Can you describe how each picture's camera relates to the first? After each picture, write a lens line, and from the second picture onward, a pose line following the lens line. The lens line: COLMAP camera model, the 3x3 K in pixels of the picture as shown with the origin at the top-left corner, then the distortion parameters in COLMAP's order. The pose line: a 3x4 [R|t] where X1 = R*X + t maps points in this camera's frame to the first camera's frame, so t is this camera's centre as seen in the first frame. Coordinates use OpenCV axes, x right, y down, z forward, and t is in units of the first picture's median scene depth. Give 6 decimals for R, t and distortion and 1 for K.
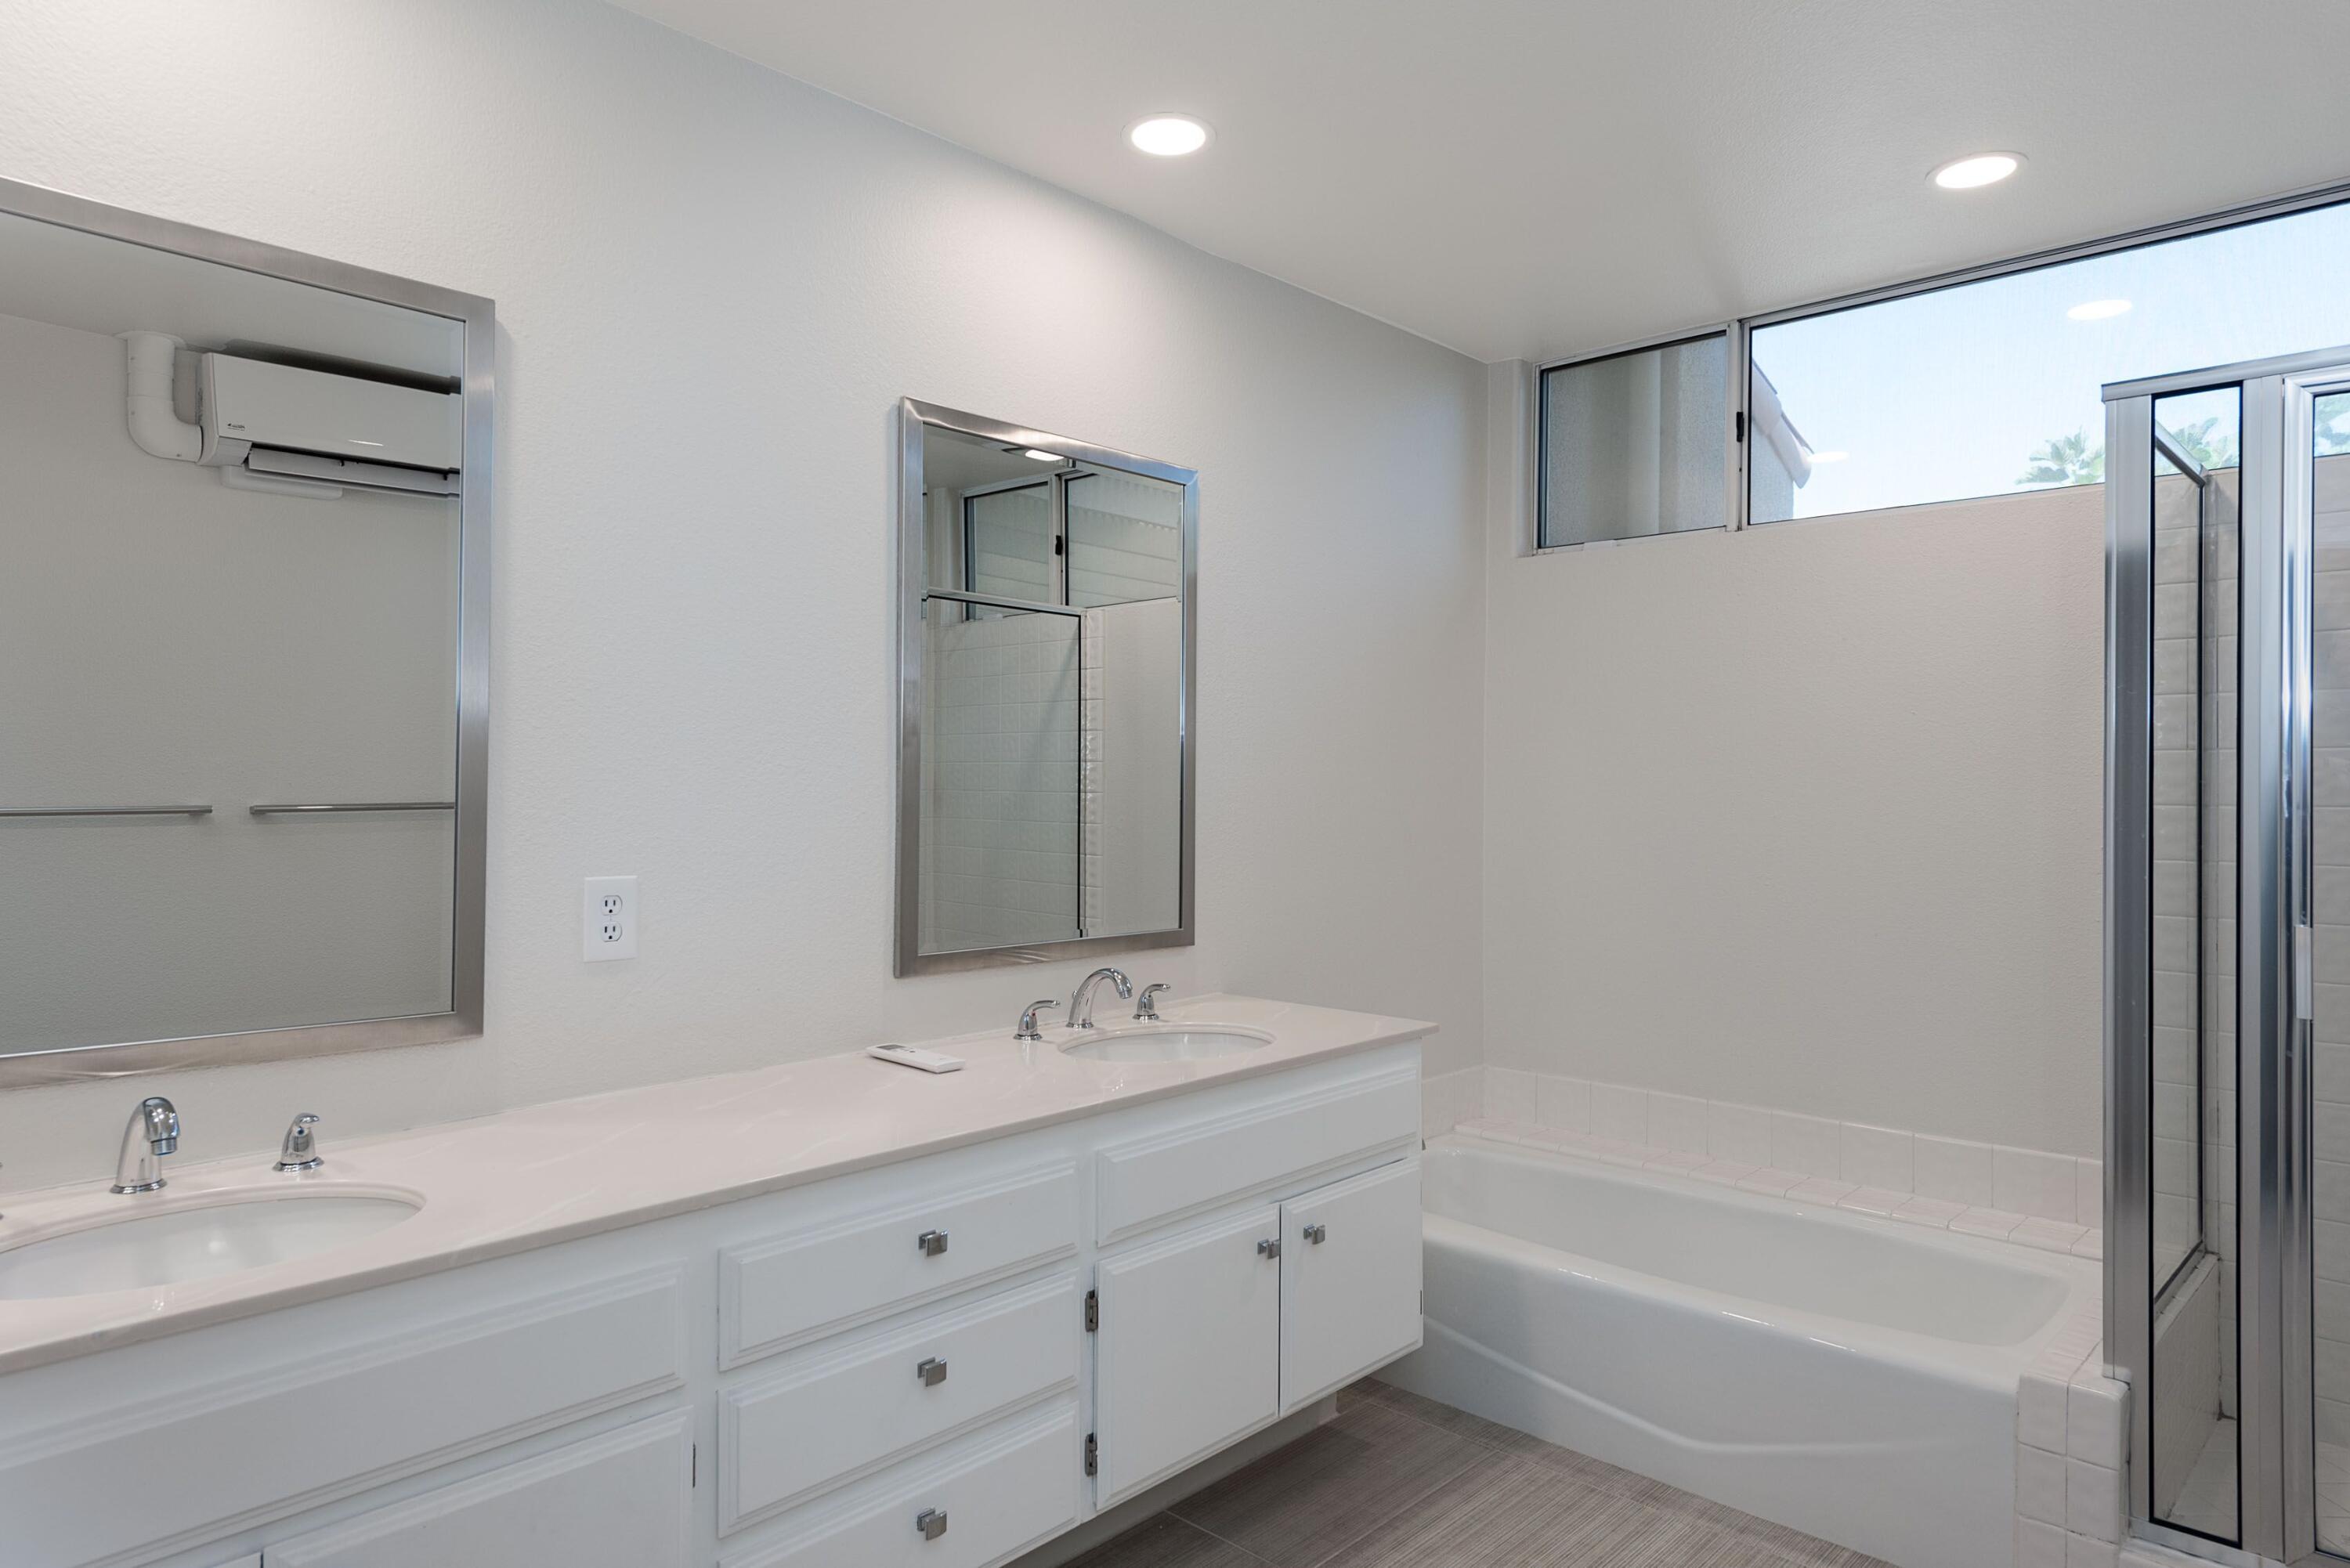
lens RADIAL K [[1423.2, 0, 1196.3], [0, 1423.2, 779.5], [0, 0, 1]] dist [0.006502, -0.010185]
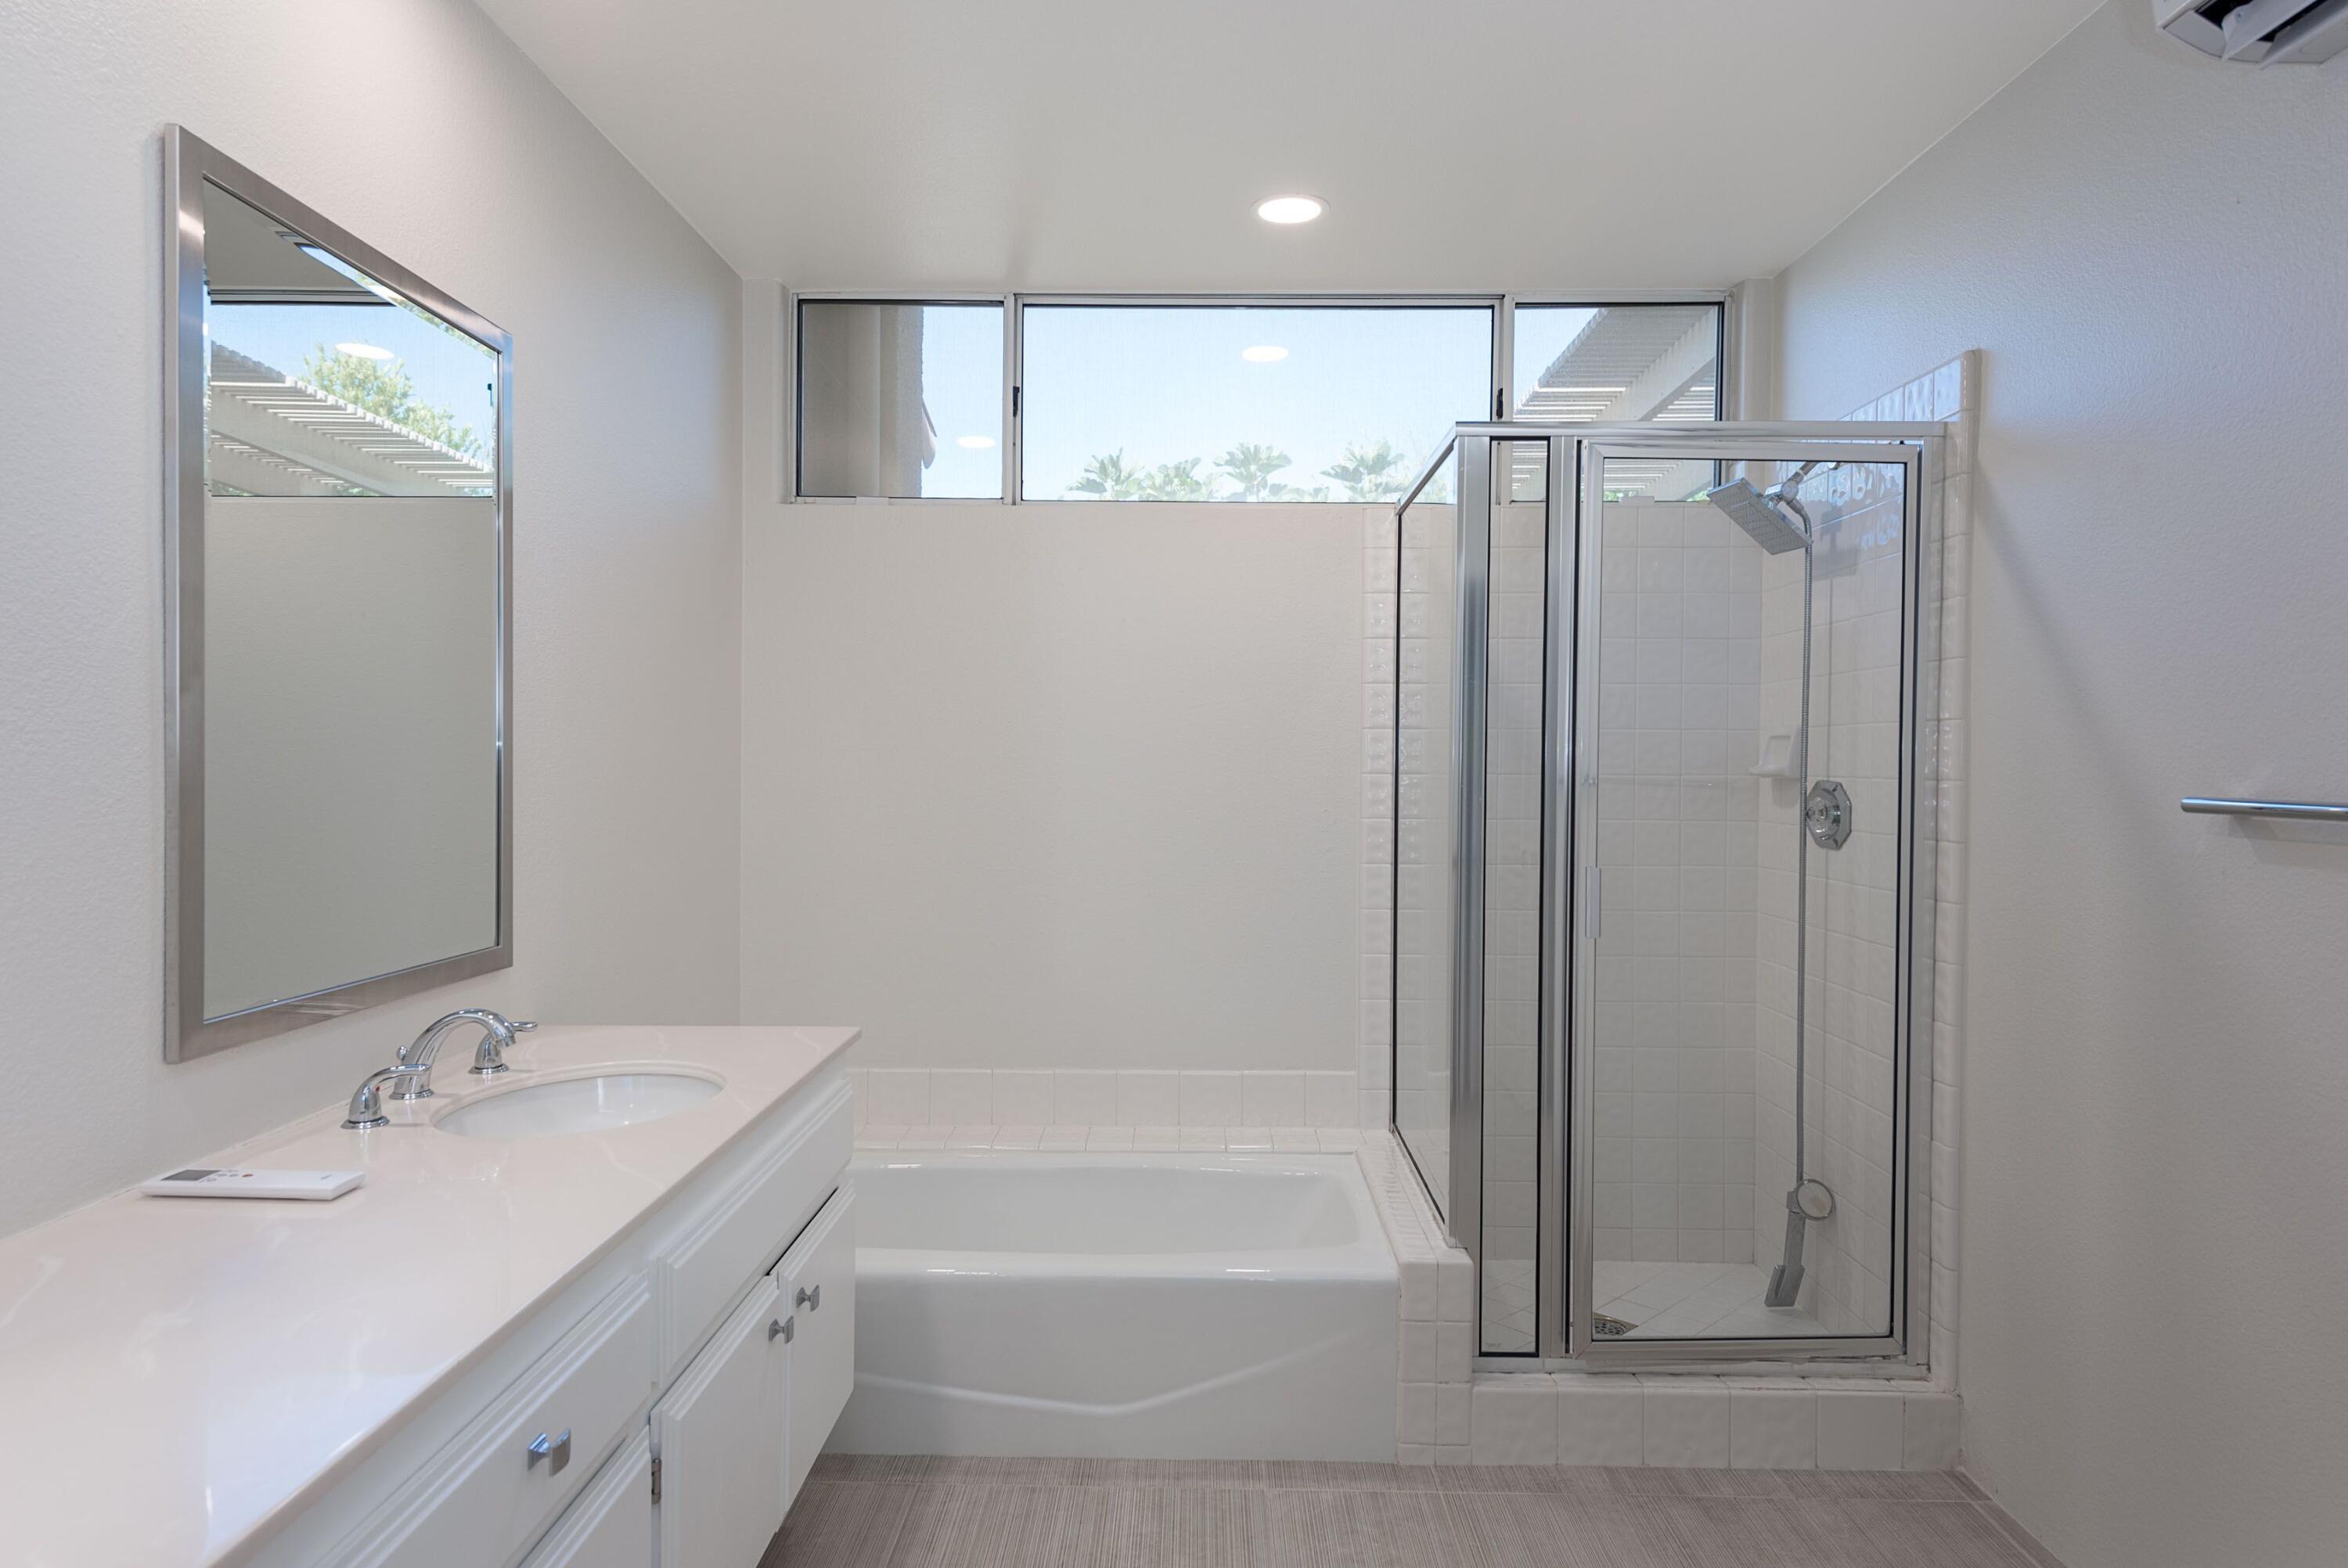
lens RADIAL K [[1421.8, 0, 1180.3], [0, 1421.8, 785.2], [0, 0, 1]] dist [0.006502, -0.010185]
pose [[0.735529, -0.011730, 0.677392, -0.281360], [-0.004649, 0.999739, 0.022360, 0.001574], [-0.677478, -0.019596, 0.735282, 0.226107]]
